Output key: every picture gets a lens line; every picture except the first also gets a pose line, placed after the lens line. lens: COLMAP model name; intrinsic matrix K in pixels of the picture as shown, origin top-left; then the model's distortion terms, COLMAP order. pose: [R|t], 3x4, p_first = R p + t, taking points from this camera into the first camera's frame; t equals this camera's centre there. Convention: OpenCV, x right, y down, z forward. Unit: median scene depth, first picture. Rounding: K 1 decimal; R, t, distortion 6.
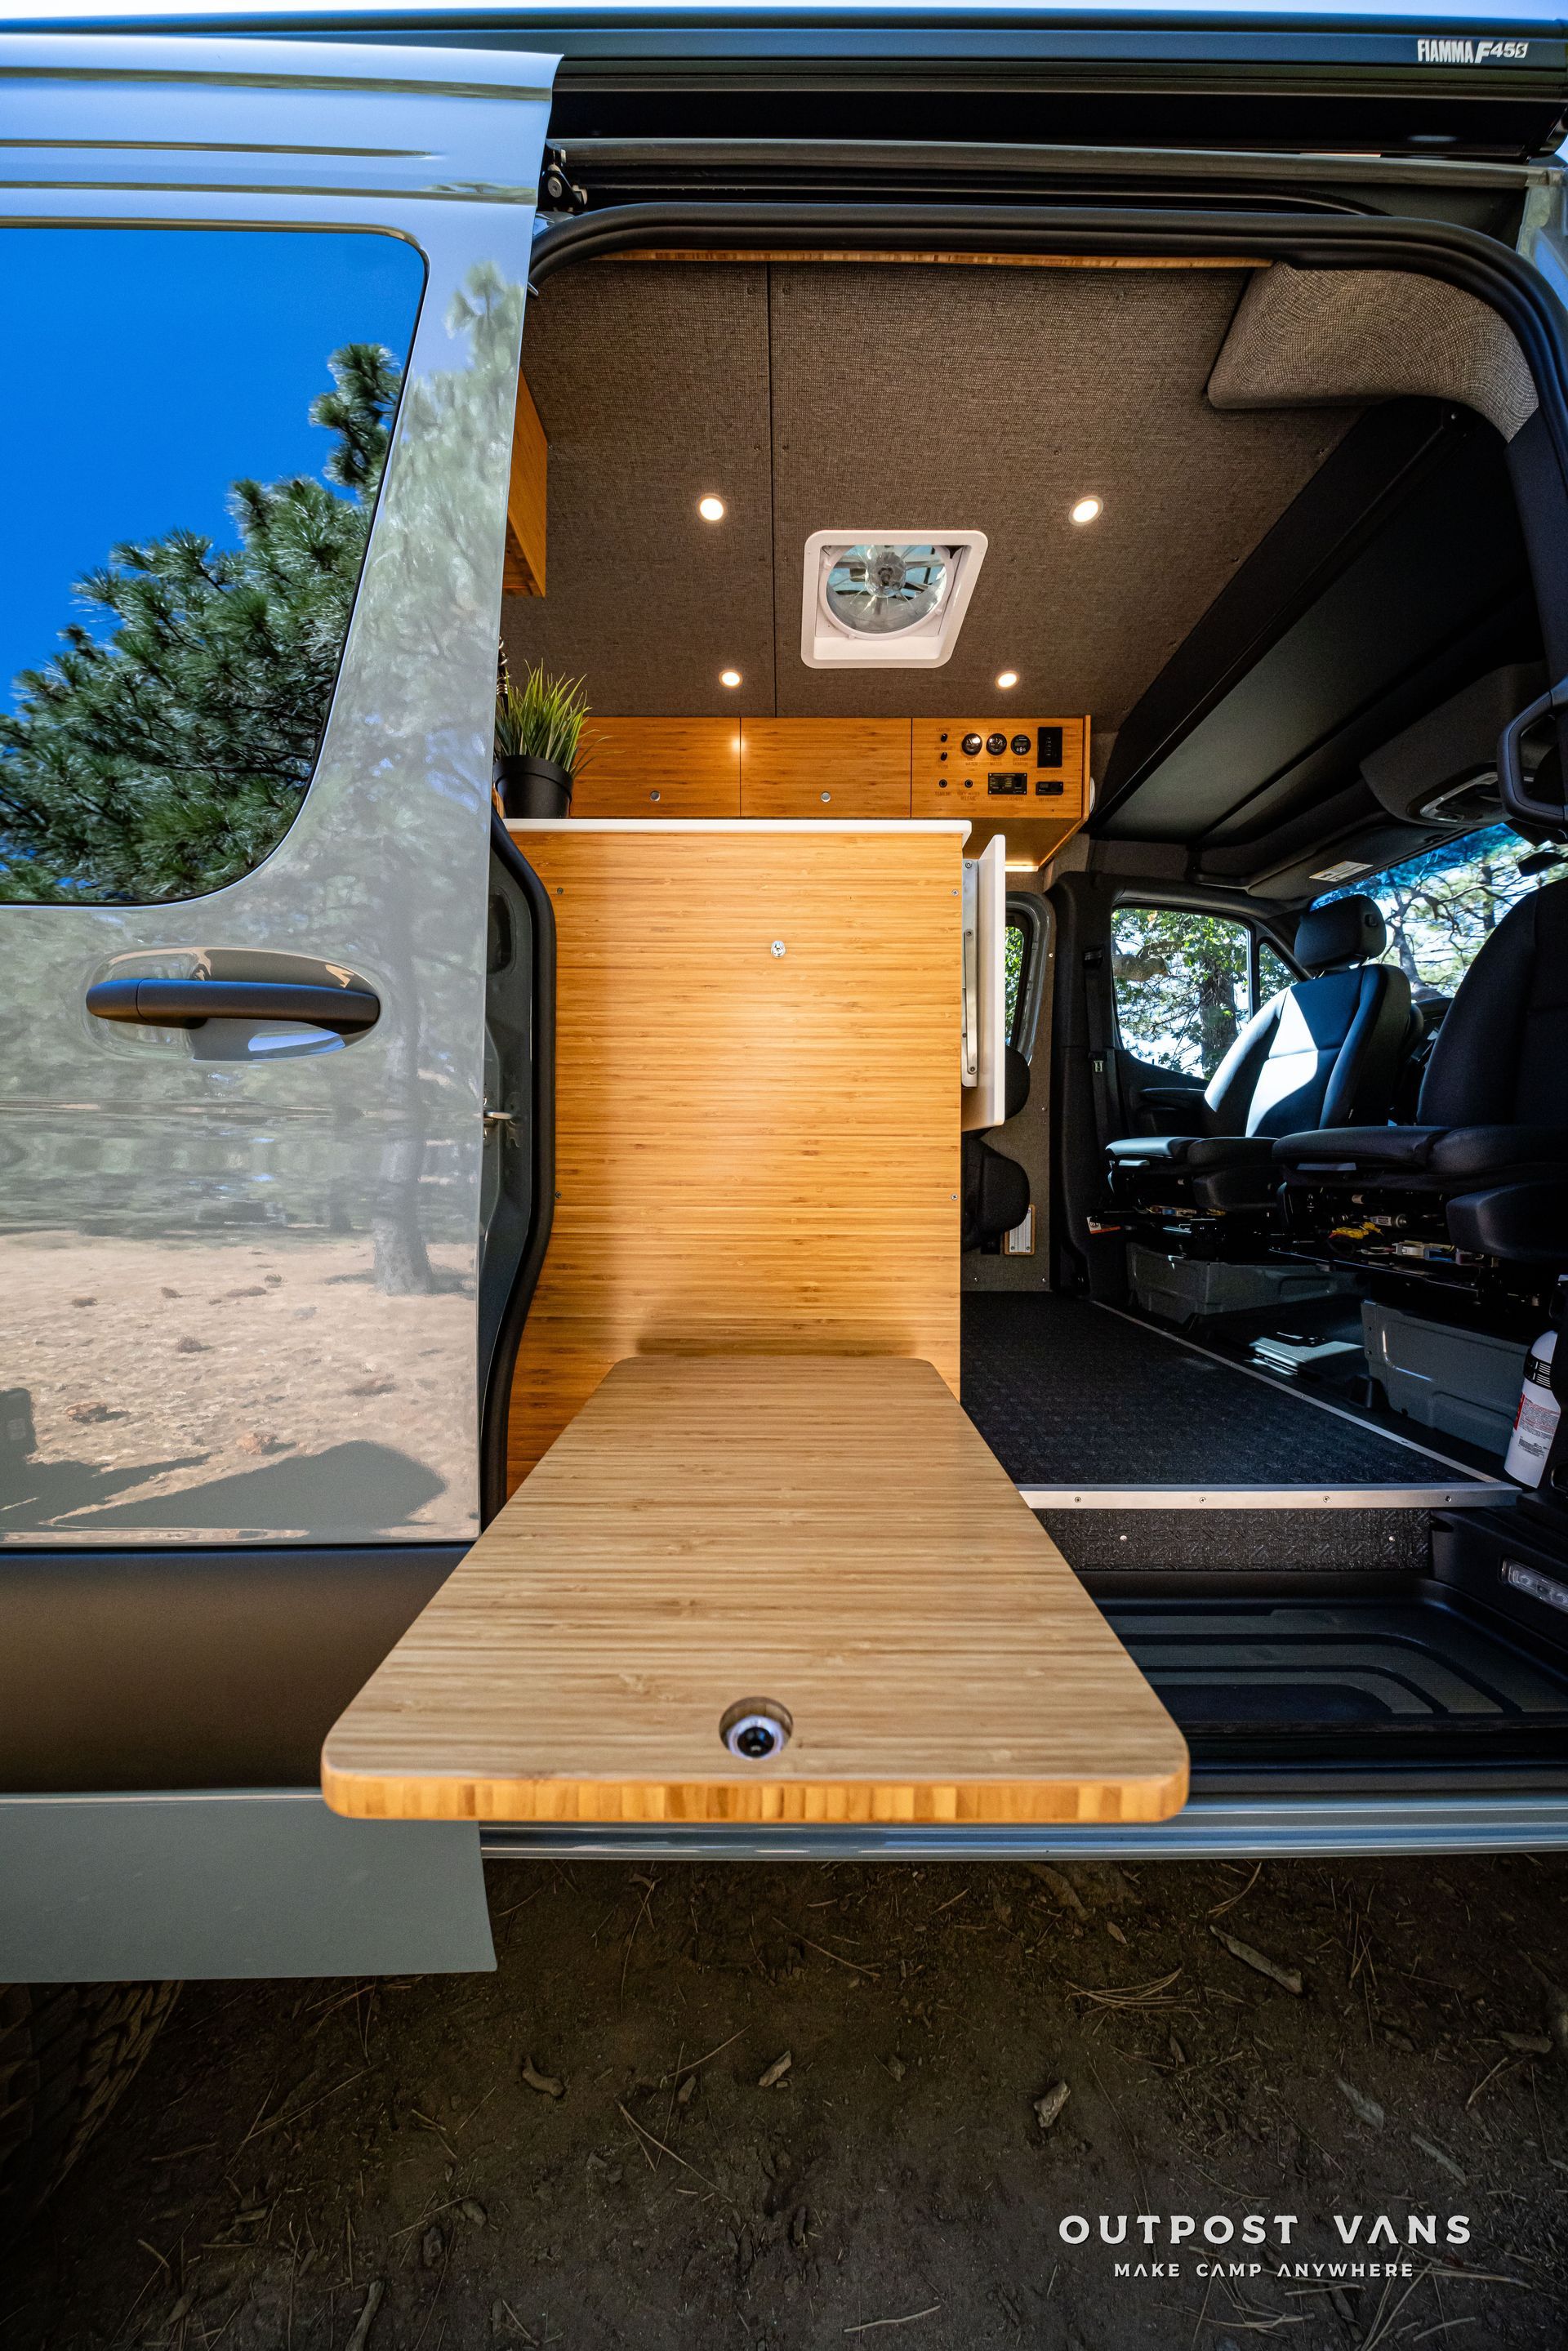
lens RADIAL K [[678.5, 0, 783.6], [0, 678.5, 1165.8], [0, 0, 1]] dist [0.009135, -0.002330]
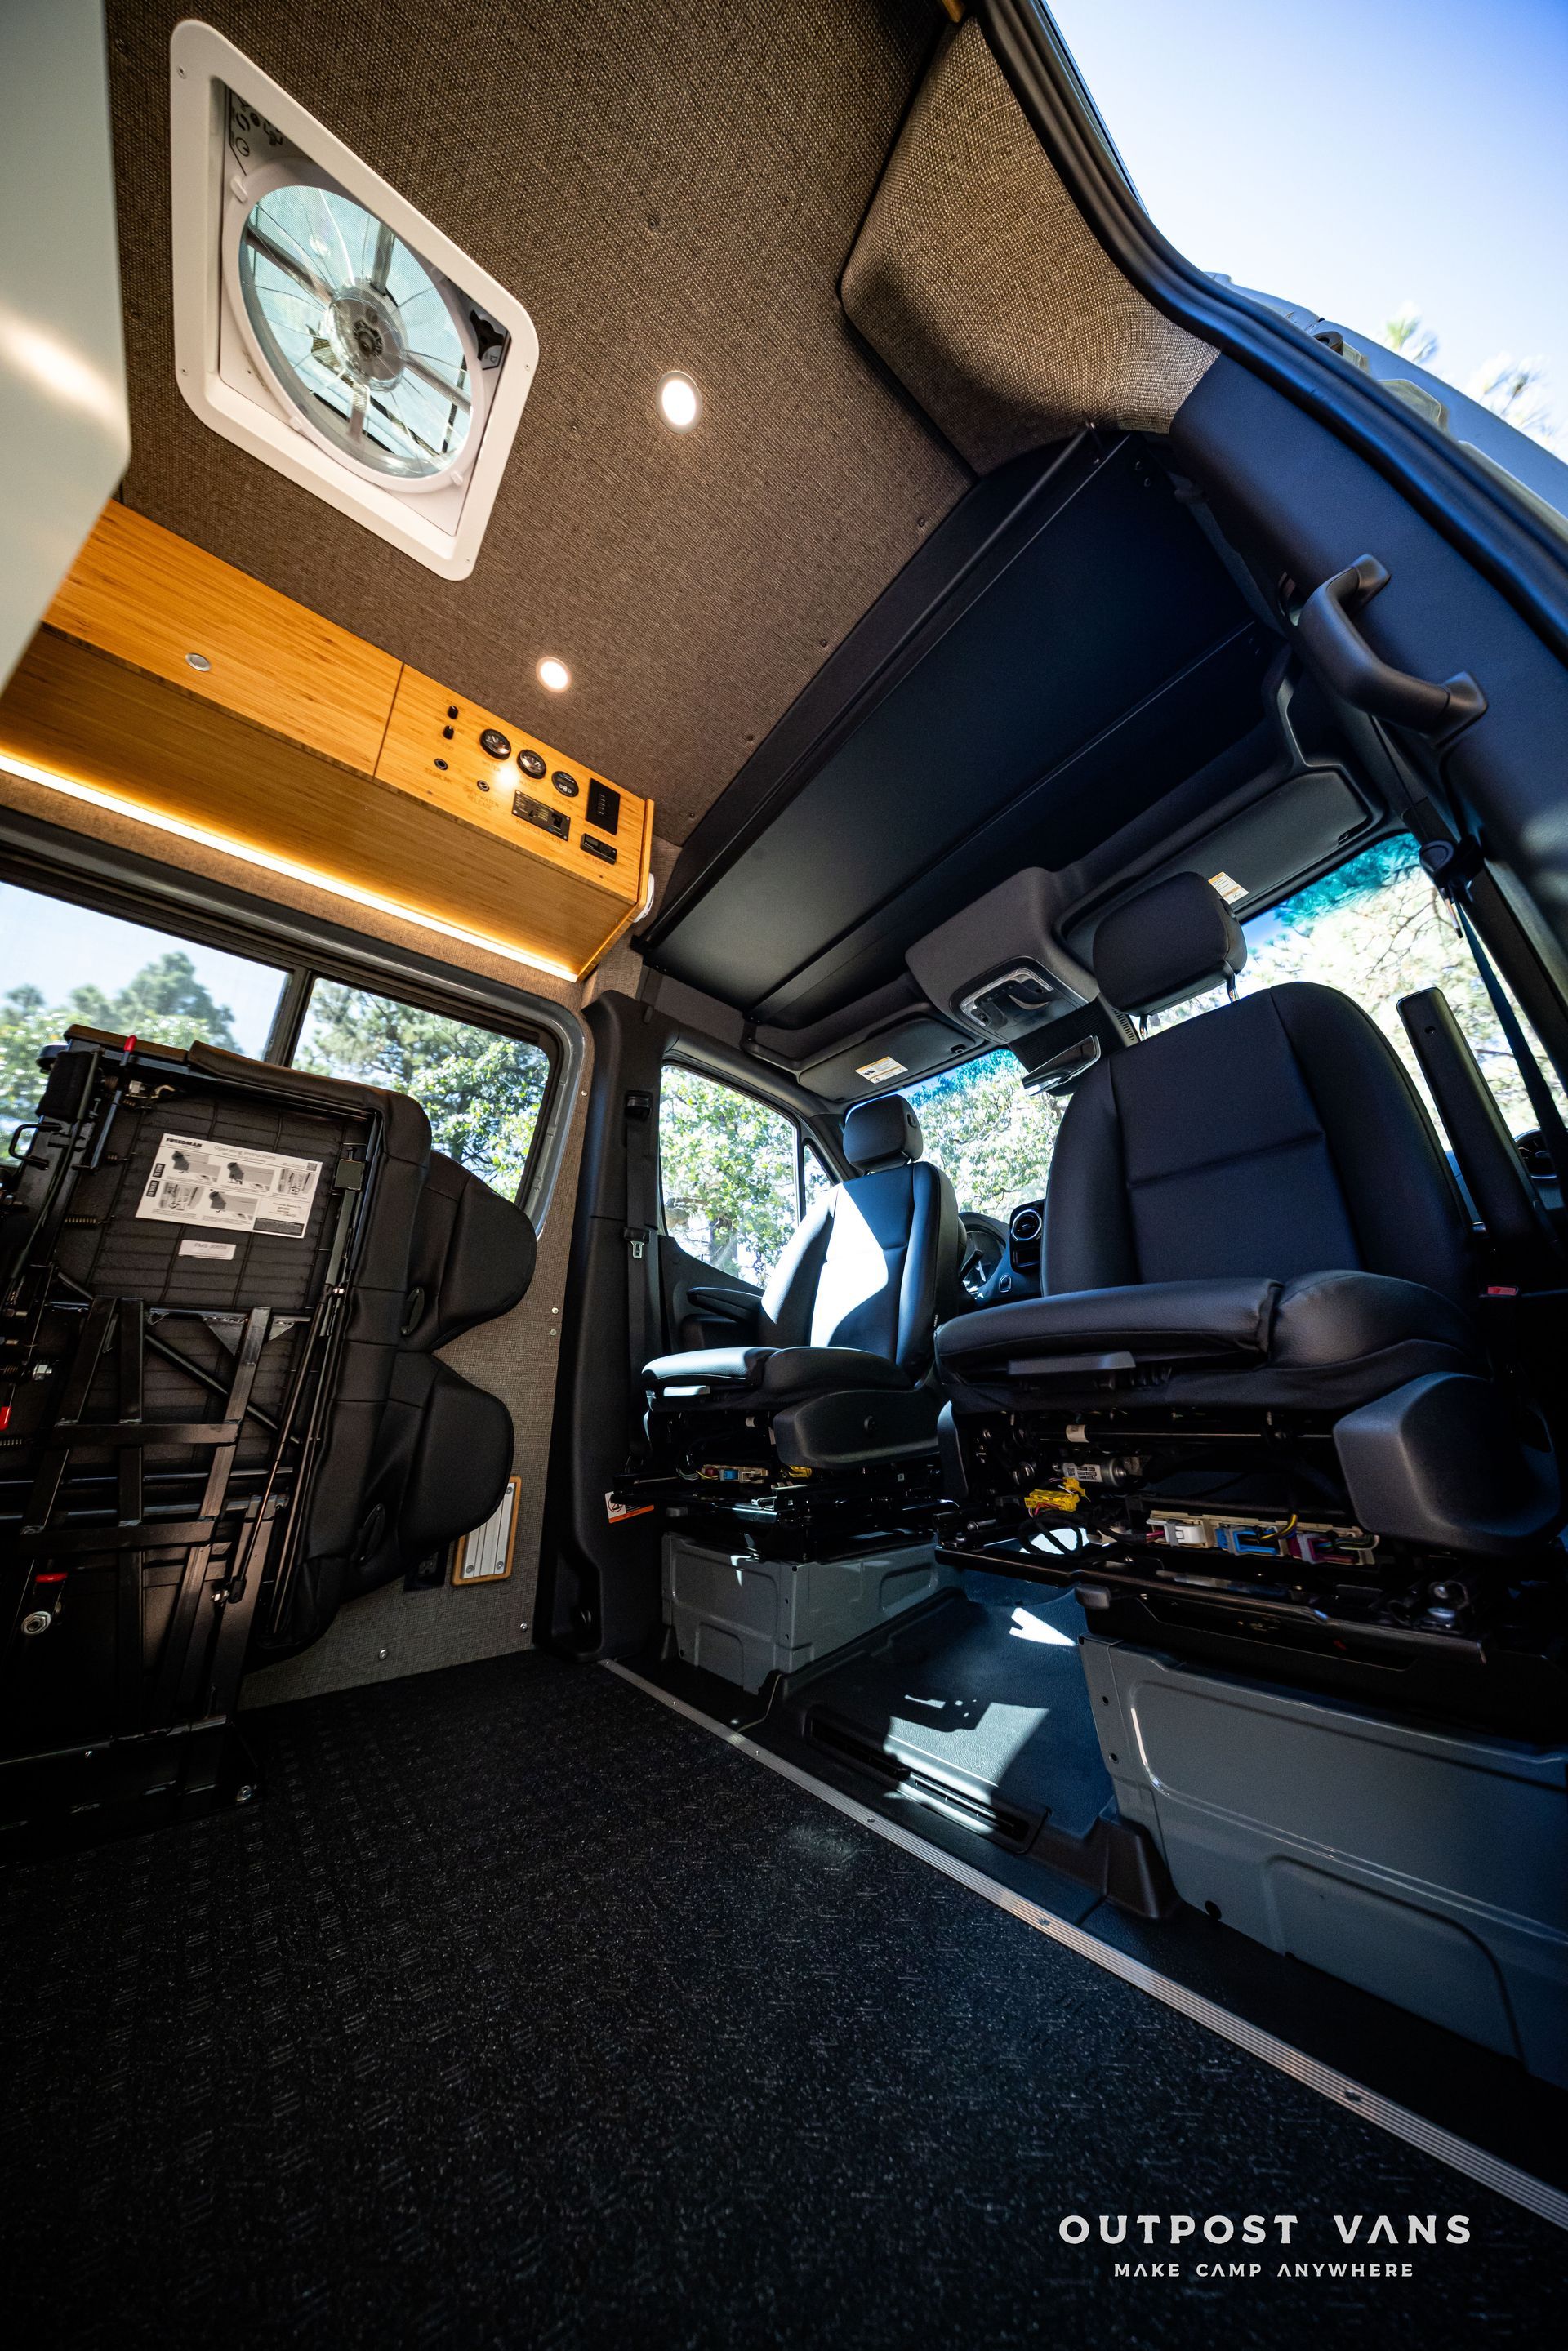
lens RADIAL K [[678.5, 0, 783.6], [0, 678.5, 1165.8], [0, 0, 1]] dist [0.009135, -0.002330]
pose [[0.787340, 0.199304, 0.583415, 0.188770], [0.022489, 0.936391, -0.350236, 0.021638], [-0.616109, 0.288875, 0.732776, 0.442991]]
